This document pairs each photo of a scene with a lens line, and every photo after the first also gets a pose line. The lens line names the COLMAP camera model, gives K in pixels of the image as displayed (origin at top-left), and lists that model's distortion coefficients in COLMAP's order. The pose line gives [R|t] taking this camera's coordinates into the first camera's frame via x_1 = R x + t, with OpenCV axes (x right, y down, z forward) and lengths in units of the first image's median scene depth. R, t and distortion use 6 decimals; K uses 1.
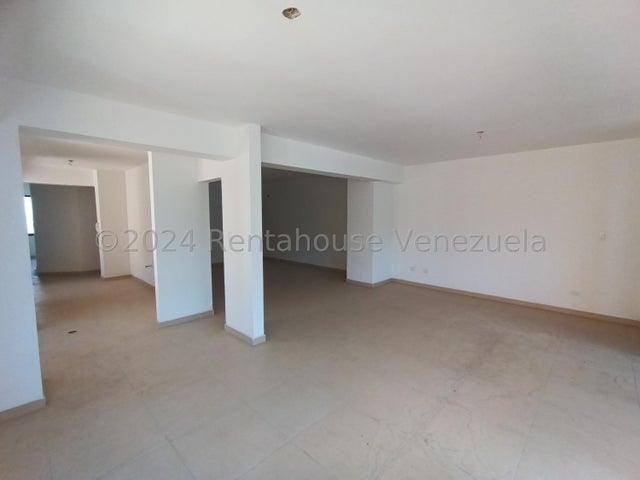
lens RADIAL K [[291.7, 0, 318.2], [0, 291.7, 239.7], [0, 0, 1]] dist [0.002076, 0.002597]
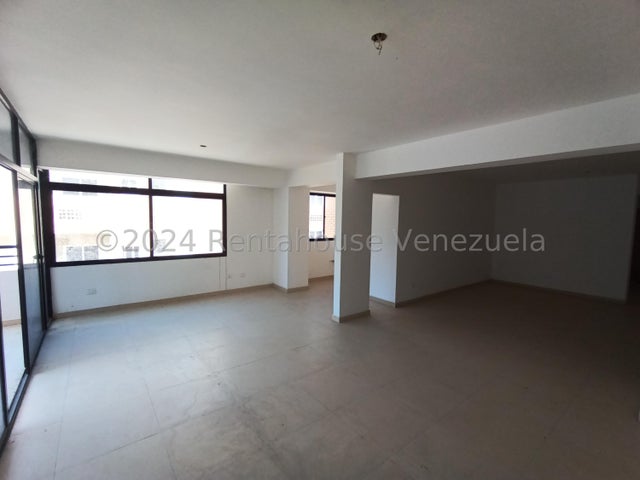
lens RADIAL K [[291.7, 0, 323.6], [0, 291.7, 240.9], [0, 0, 1]] dist [0.002076, 0.002597]
pose [[-0.124419, 0.073005, -0.989540, 0.994609], [-0.111848, 0.989901, 0.087095, -0.096160], [0.985906, 0.121515, -0.114997, 0.987668]]
